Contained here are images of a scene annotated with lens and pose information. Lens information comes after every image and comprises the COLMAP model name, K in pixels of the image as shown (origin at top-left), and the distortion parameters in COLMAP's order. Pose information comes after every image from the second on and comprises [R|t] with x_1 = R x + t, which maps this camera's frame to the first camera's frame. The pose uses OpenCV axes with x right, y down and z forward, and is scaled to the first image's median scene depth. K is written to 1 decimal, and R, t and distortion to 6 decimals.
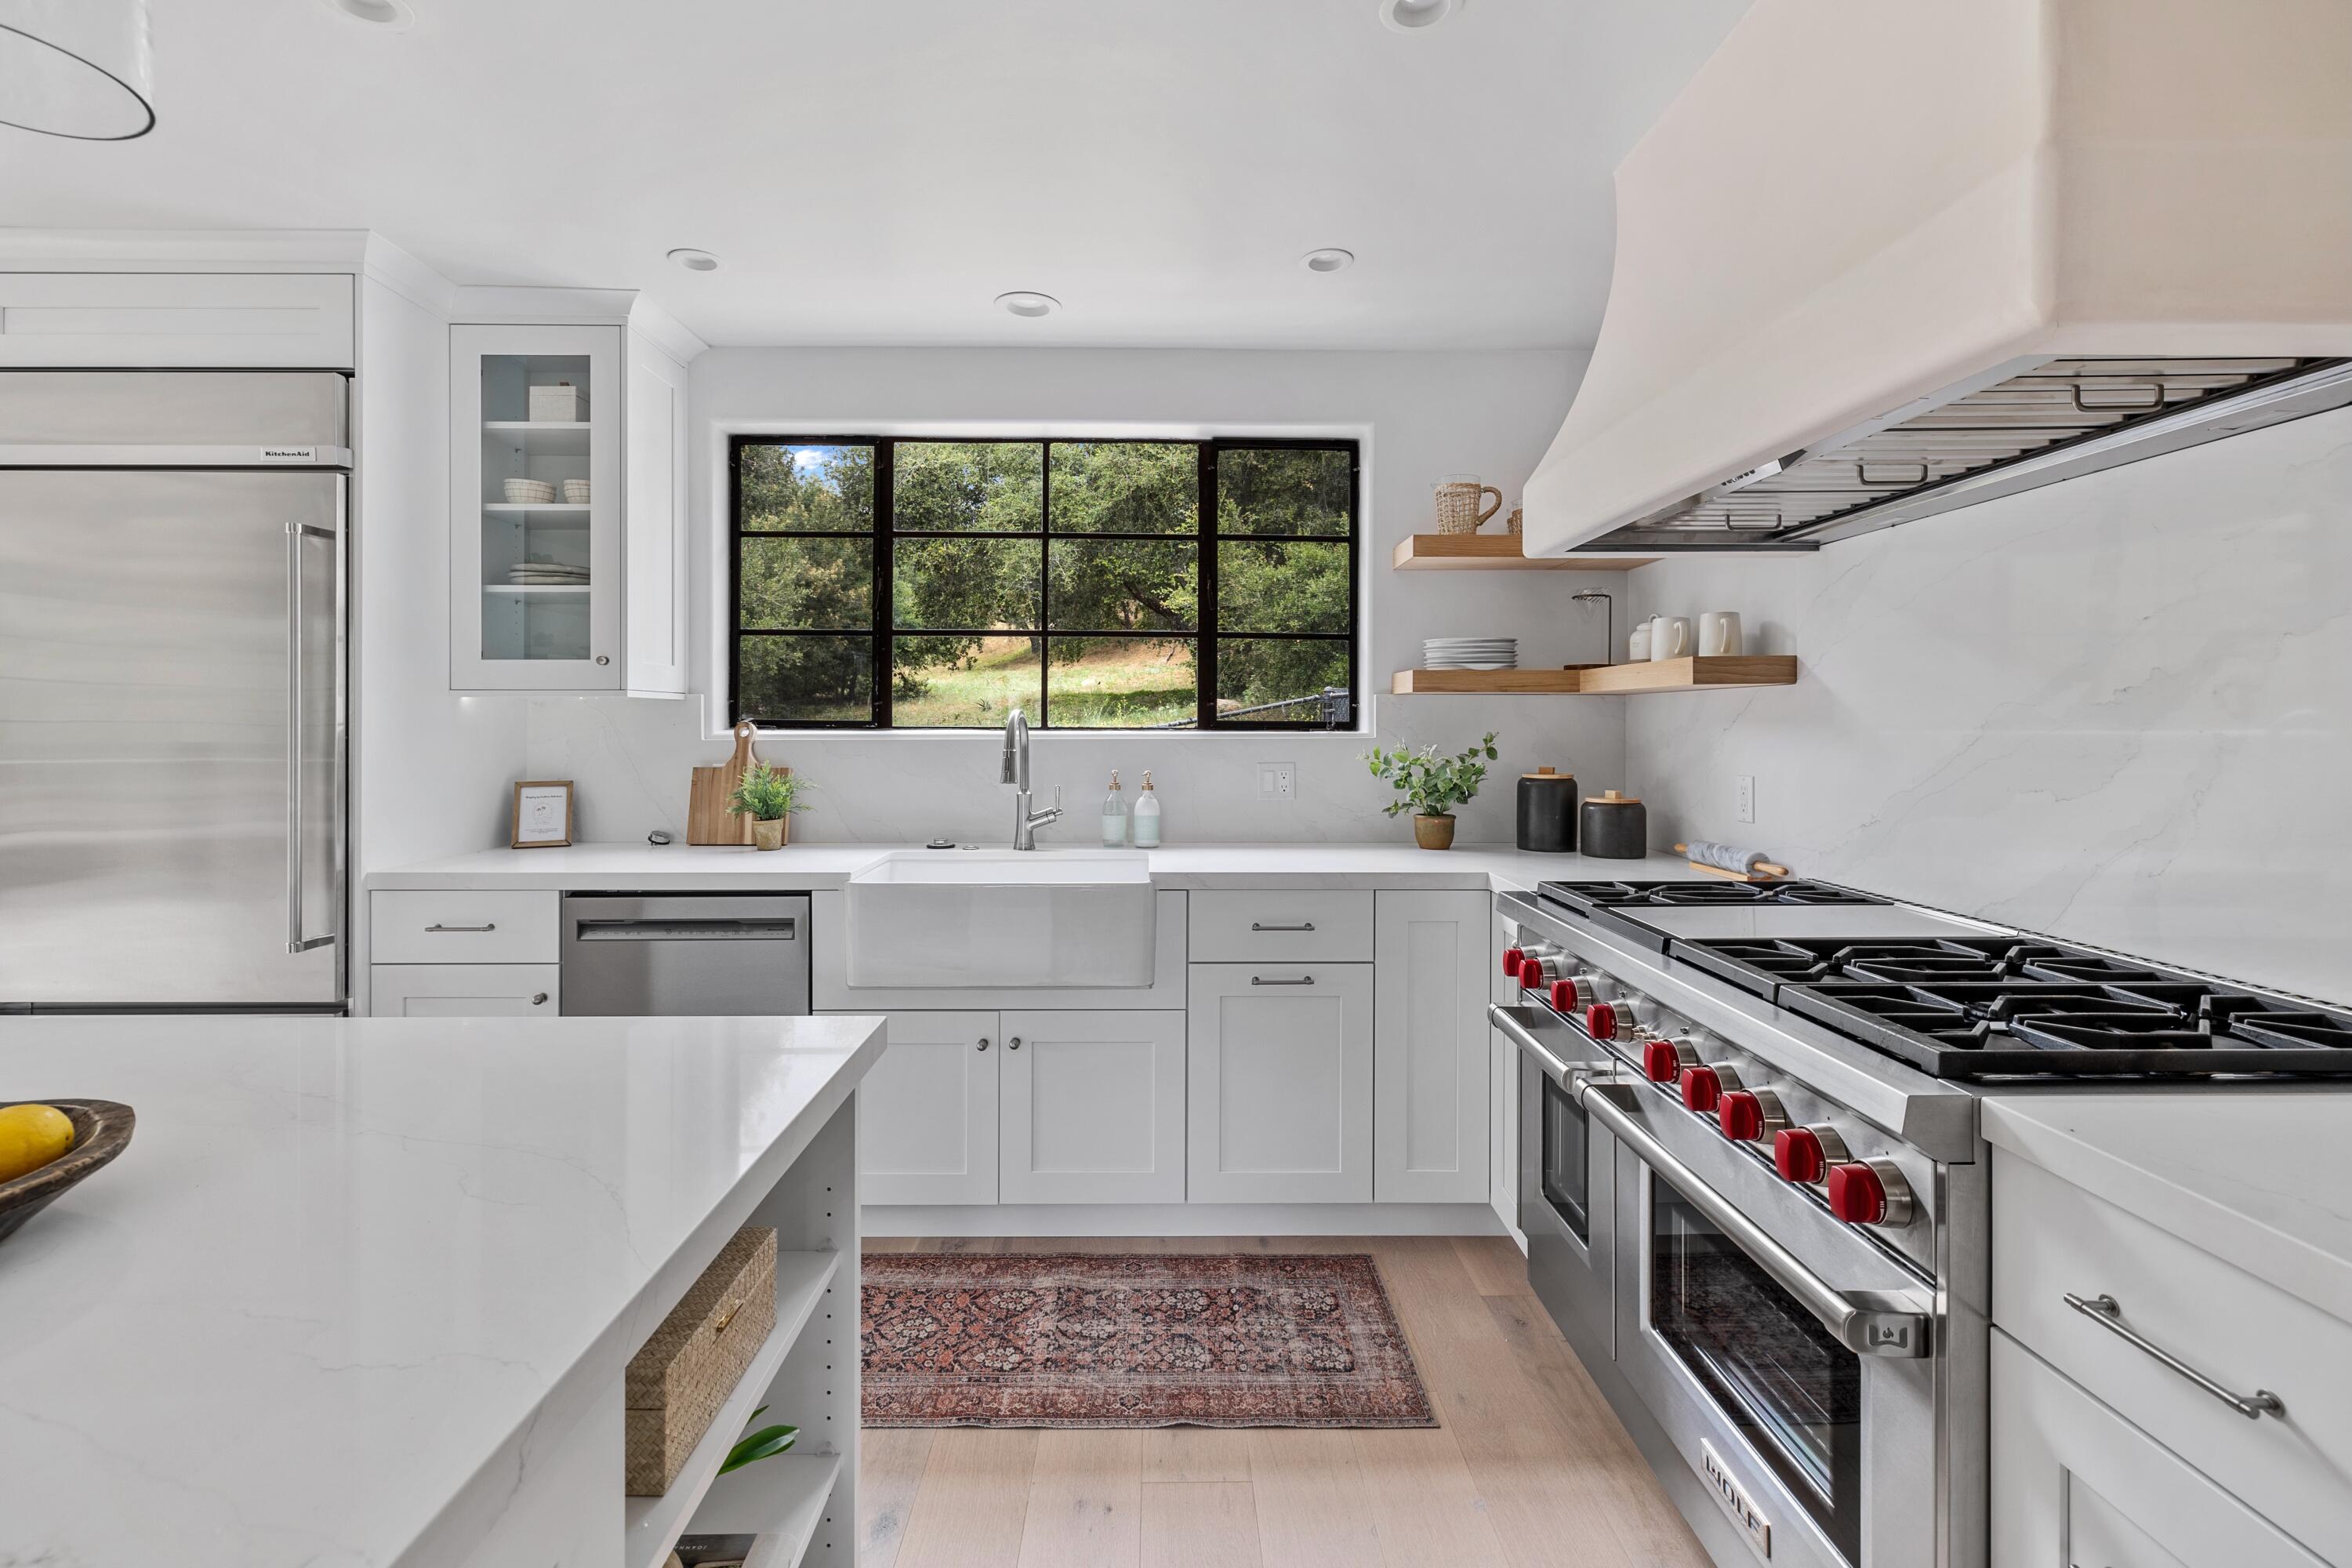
lens RADIAL K [[1019.6, 0, 1159.4], [0, 1019.6, 723.9], [0, 0, 1]] dist [0.001366, -0.000066]
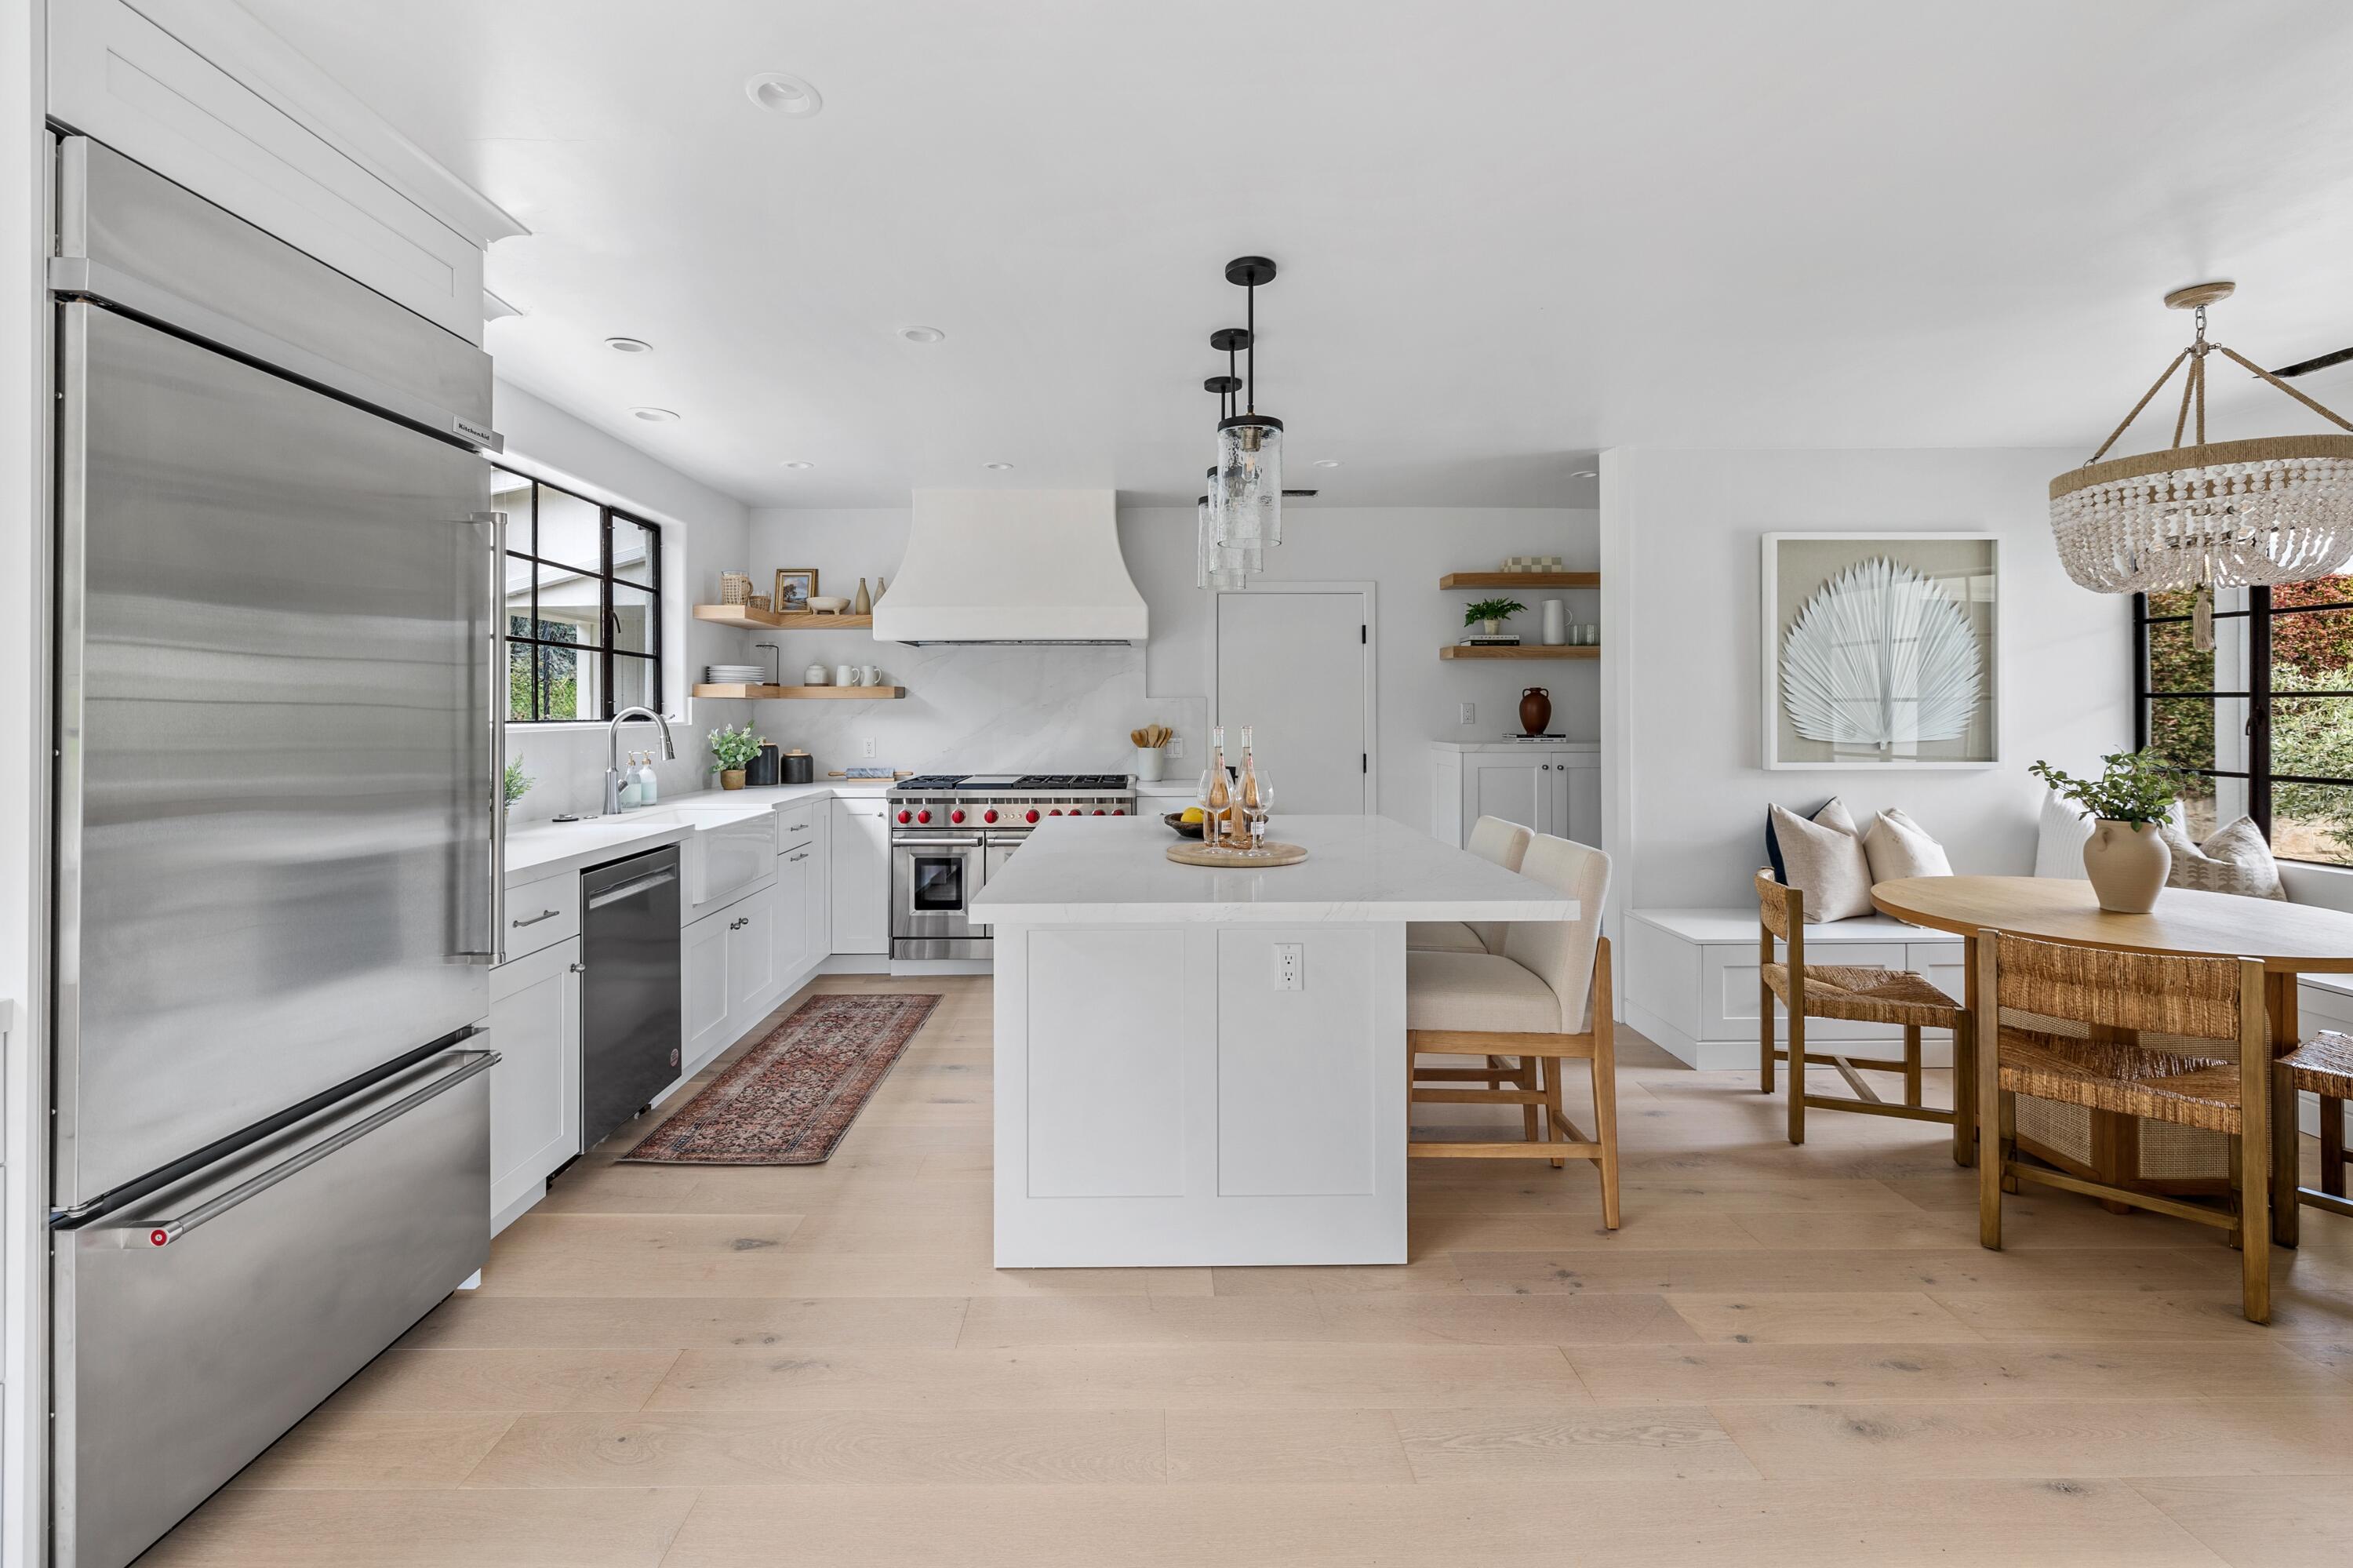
lens RADIAL K [[1020.0, 0, 1170.1], [0, 1020.0, 692.8], [0, 0, 1]] dist [0.001366, -0.000066]
pose [[-0.016865, 0.016955, 0.999714, -1.539073], [0.001305, 0.999856, -0.016935, -0.008202], [-0.999857, 0.001019, -0.016884, 0.326522]]
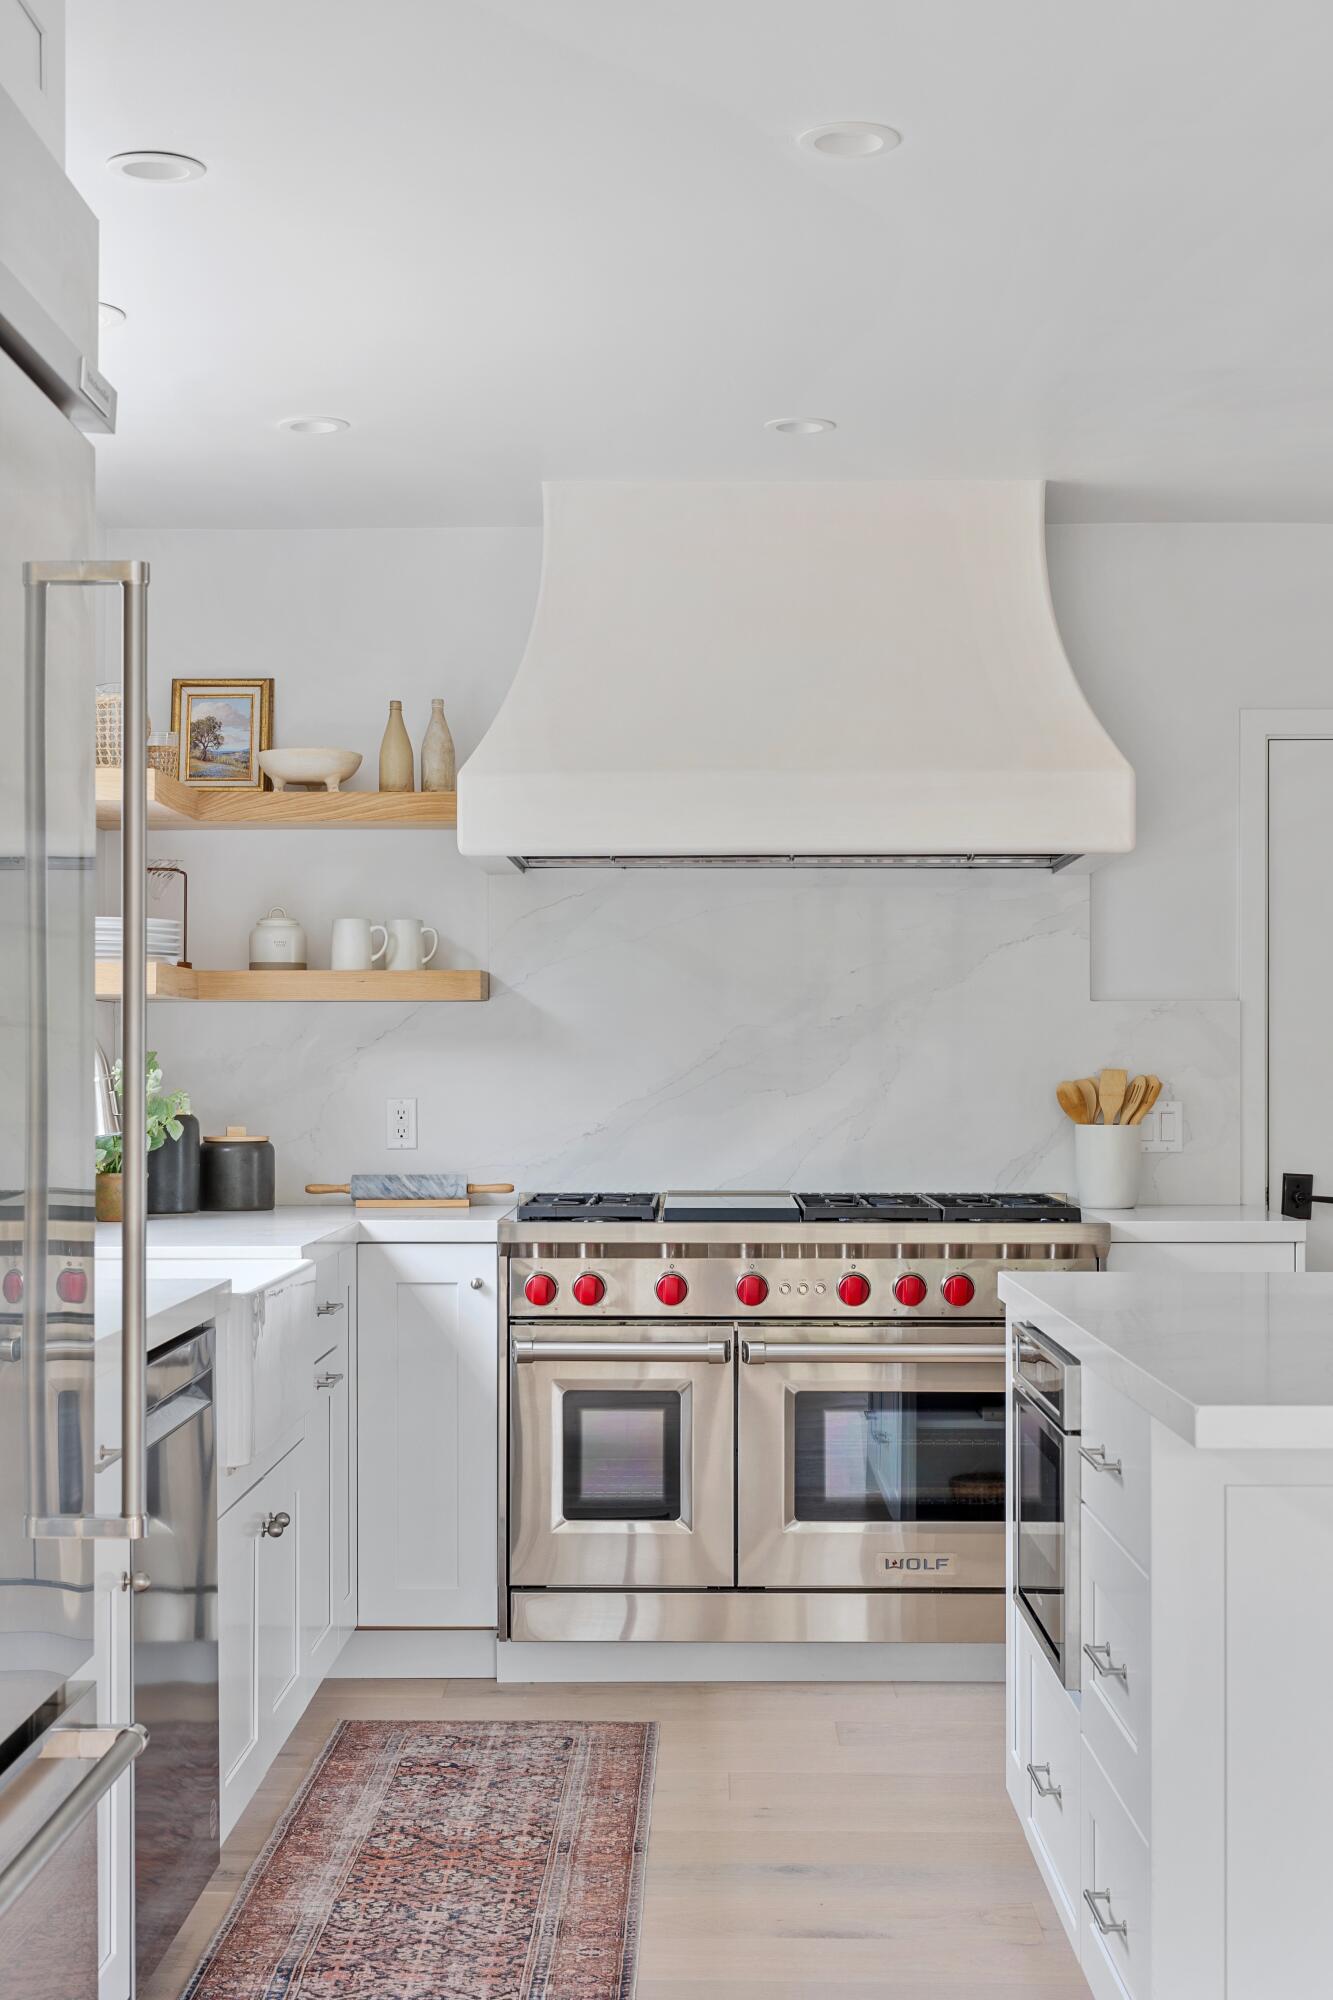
lens RADIAL K [[2865.8, 0, 675.2], [0, 2865.8, 1016.8], [0, 0, 1]] dist [0.048741, 0.000000]
pose [[0.011471, 0.018203, 0.999769, -1.787079], [0.000530, 0.999834, -0.018210, 0.022148], [-0.999934, 0.000739, 0.011460, 0.646820]]
